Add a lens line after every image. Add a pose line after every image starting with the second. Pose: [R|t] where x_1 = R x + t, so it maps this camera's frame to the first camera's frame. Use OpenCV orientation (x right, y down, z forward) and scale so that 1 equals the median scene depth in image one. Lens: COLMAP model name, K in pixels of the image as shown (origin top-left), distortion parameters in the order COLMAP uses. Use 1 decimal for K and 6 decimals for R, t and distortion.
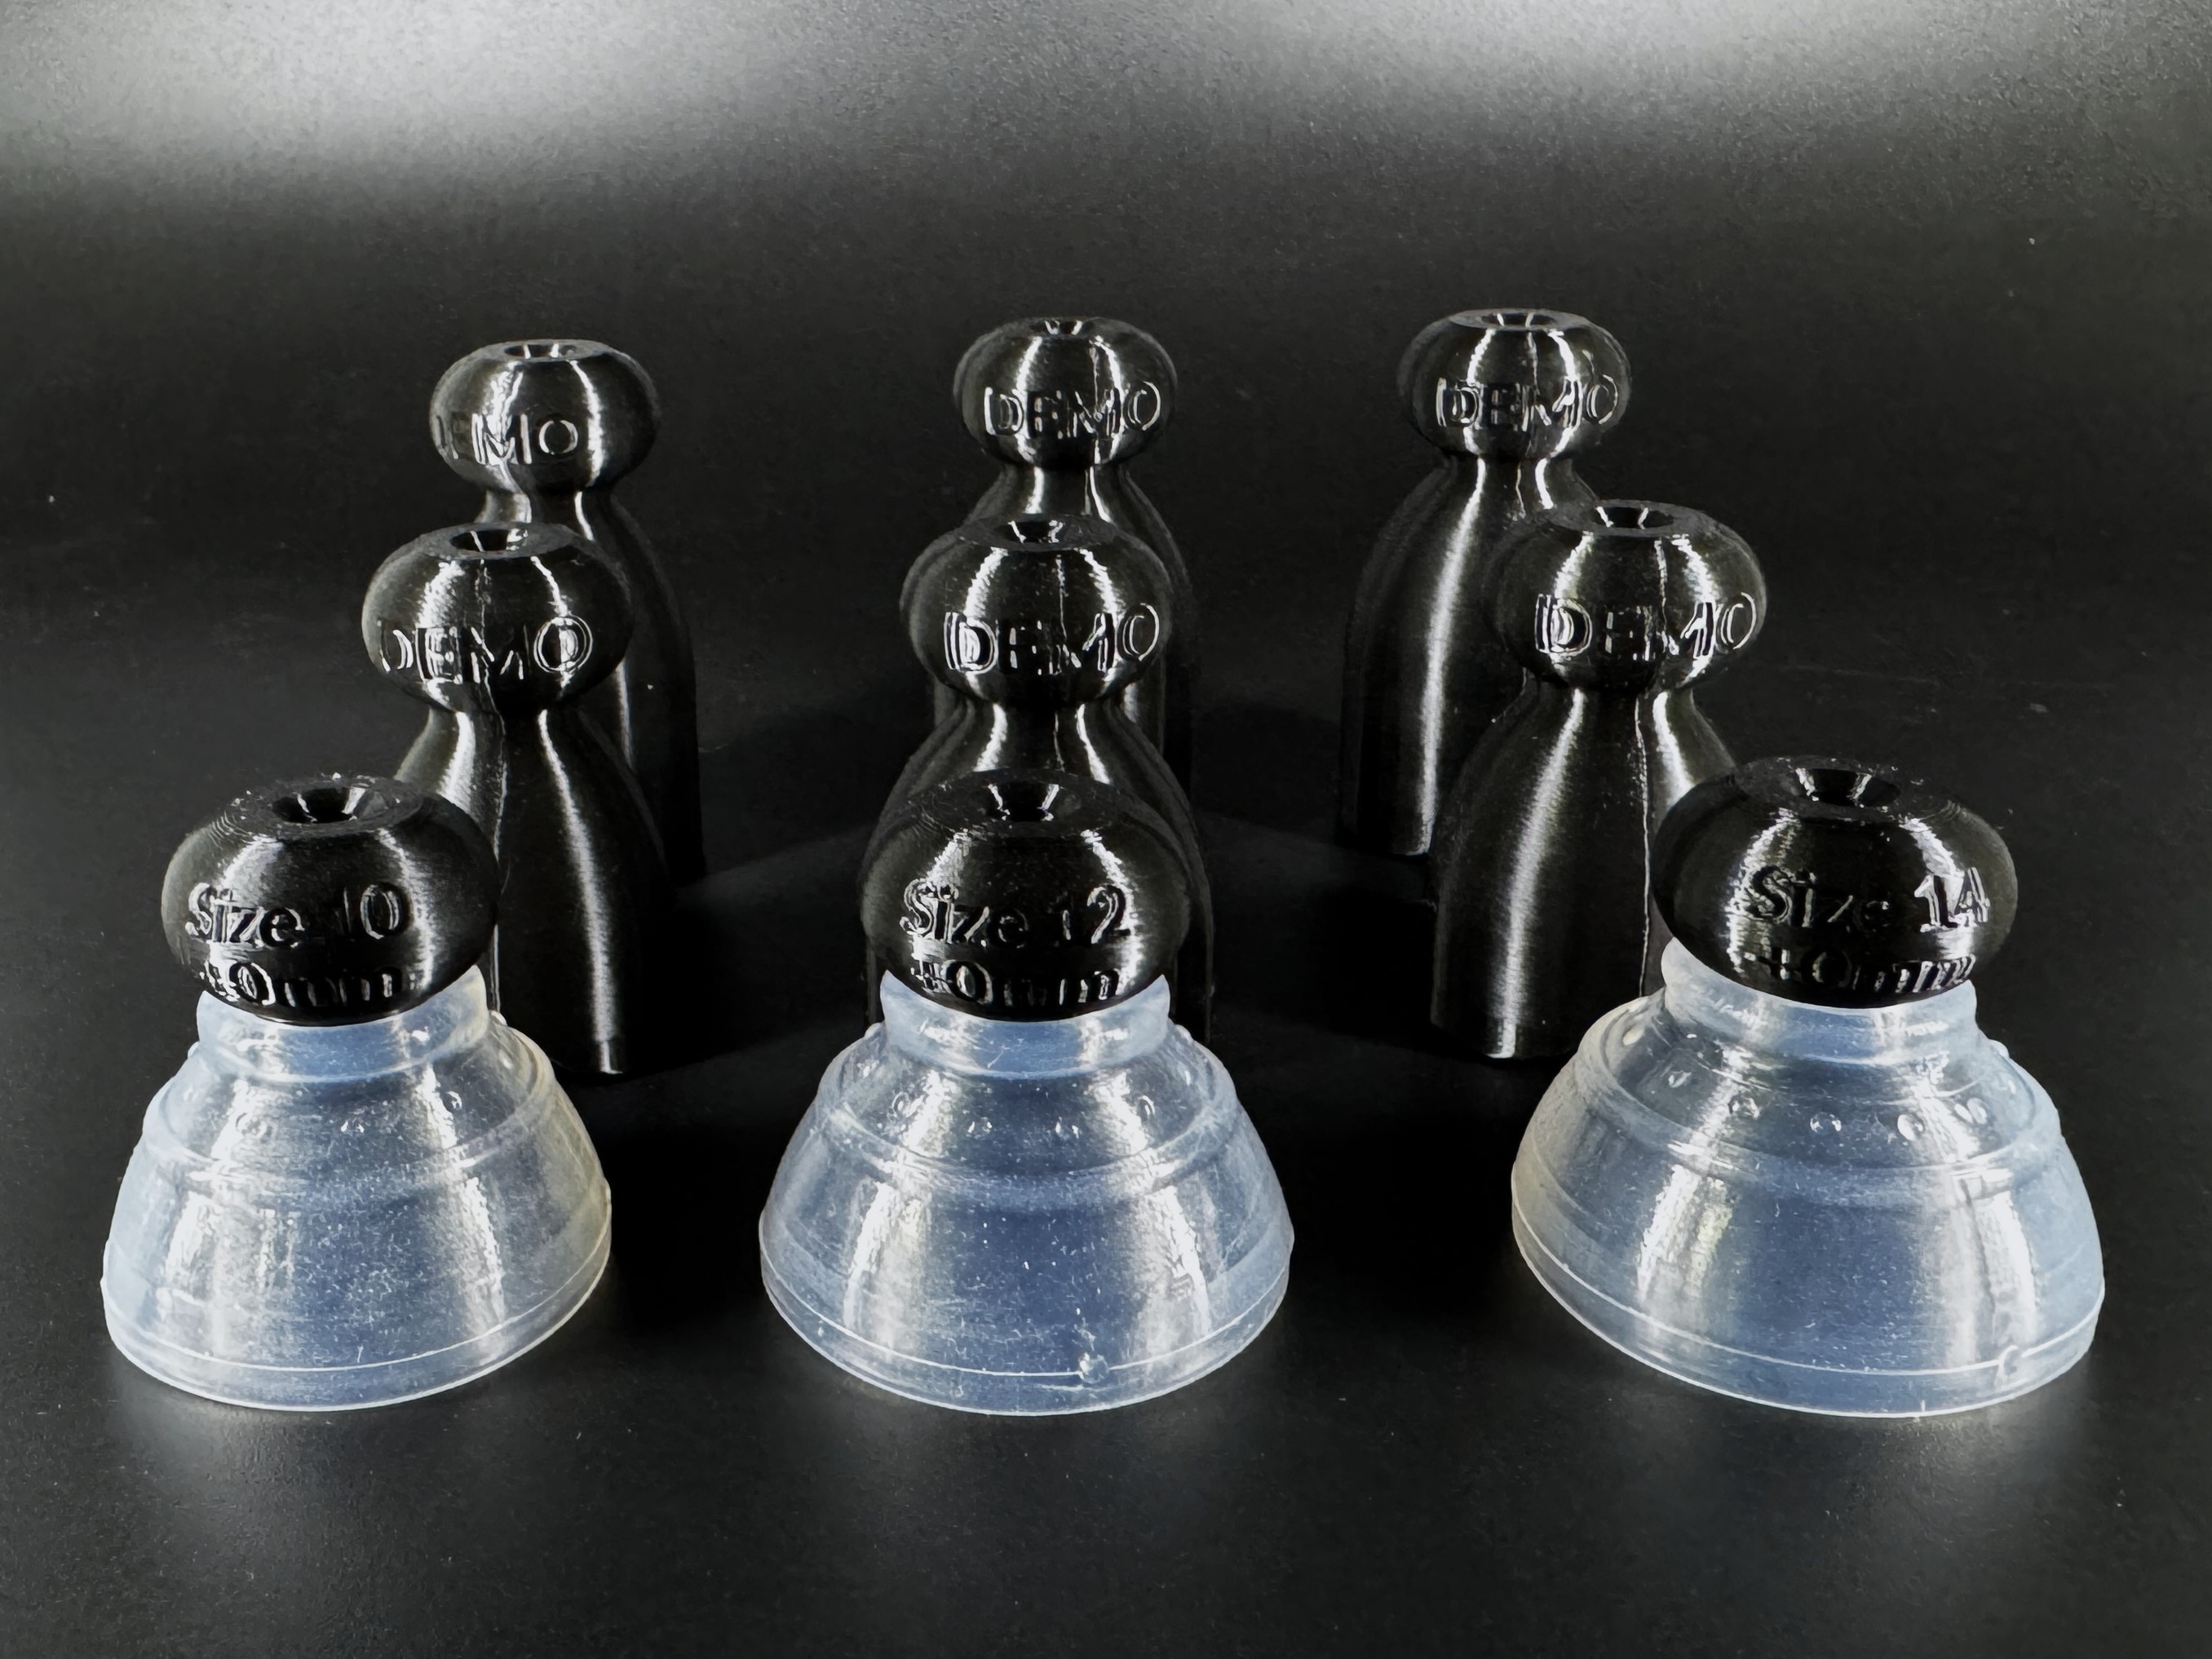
lens RADIAL K [[1523.7, 0, 1059.5], [0, 1523.7, 829.0], [0, 0, 1]] dist [-0.001435, -0.001503]
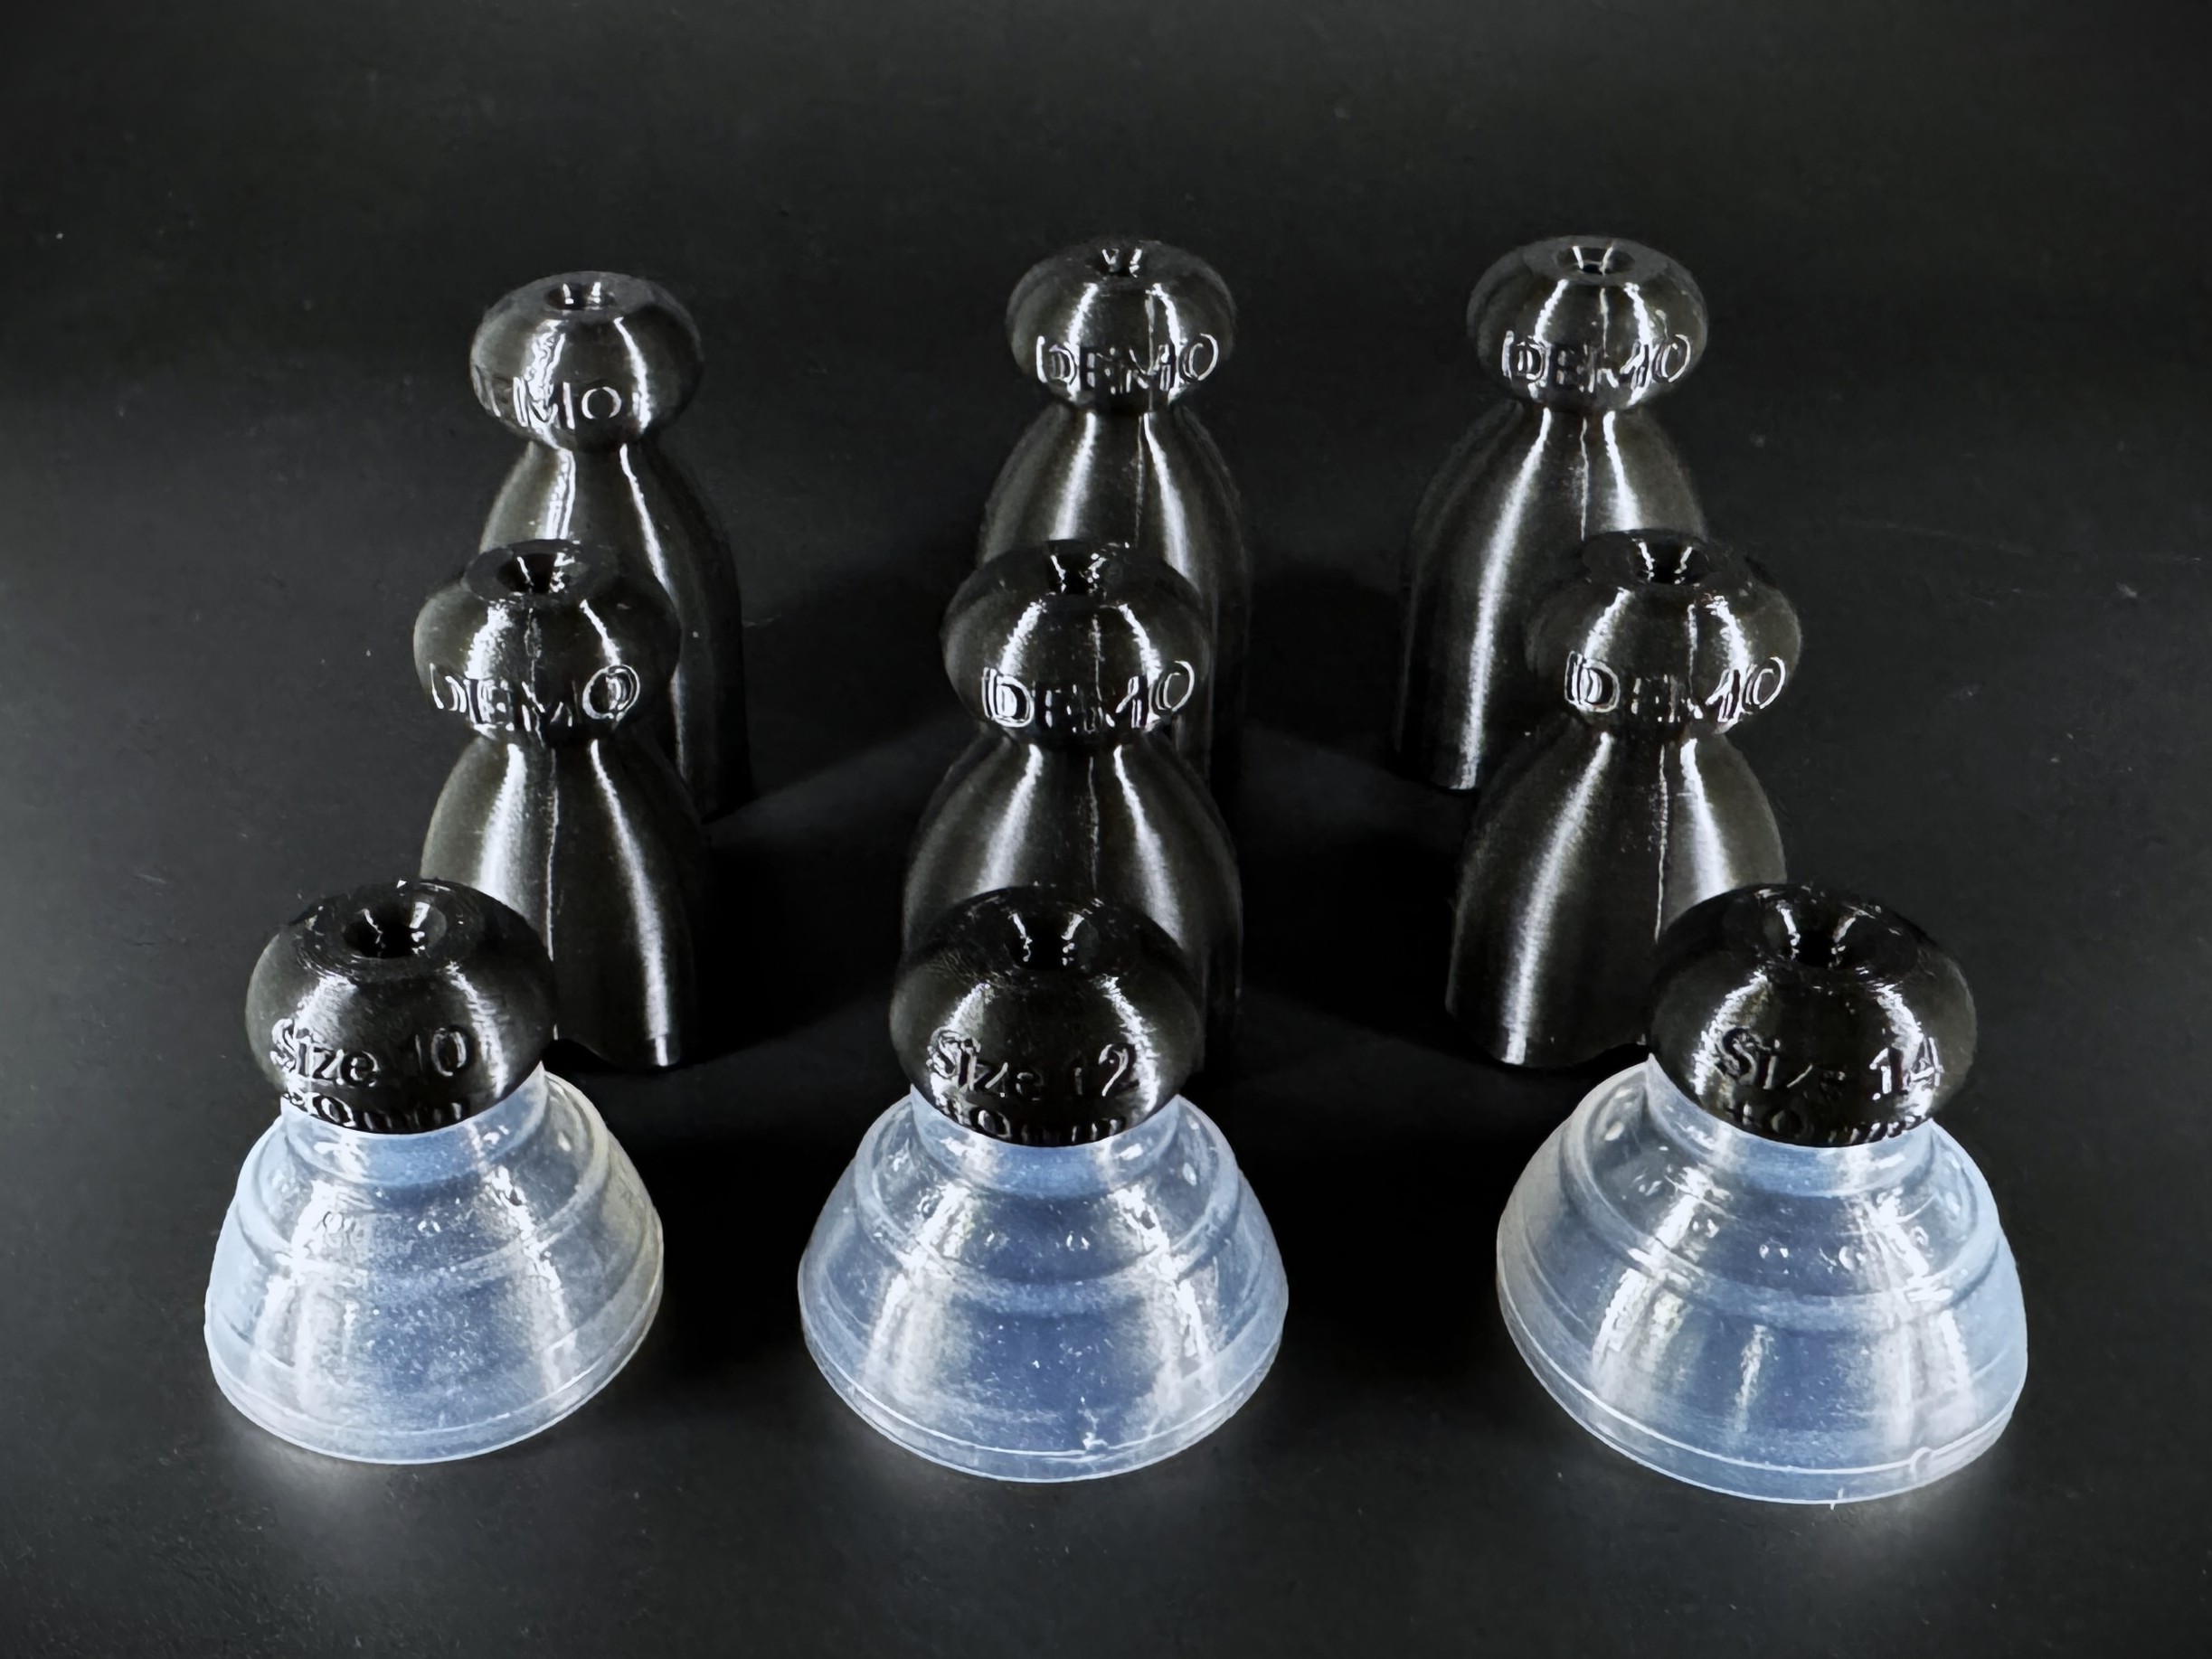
lens RADIAL K [[1568.6, 0, 1106.0], [0, 1568.6, 829.5], [0, 0, 1]] dist [-0.001273, 0.000418]
pose [[0.999523, 0.030156, -0.006711, 0.018098], [-0.028931, 0.989870, 0.138997, -0.189769], [0.010834, -0.138736, 0.990270, -0.057632]]
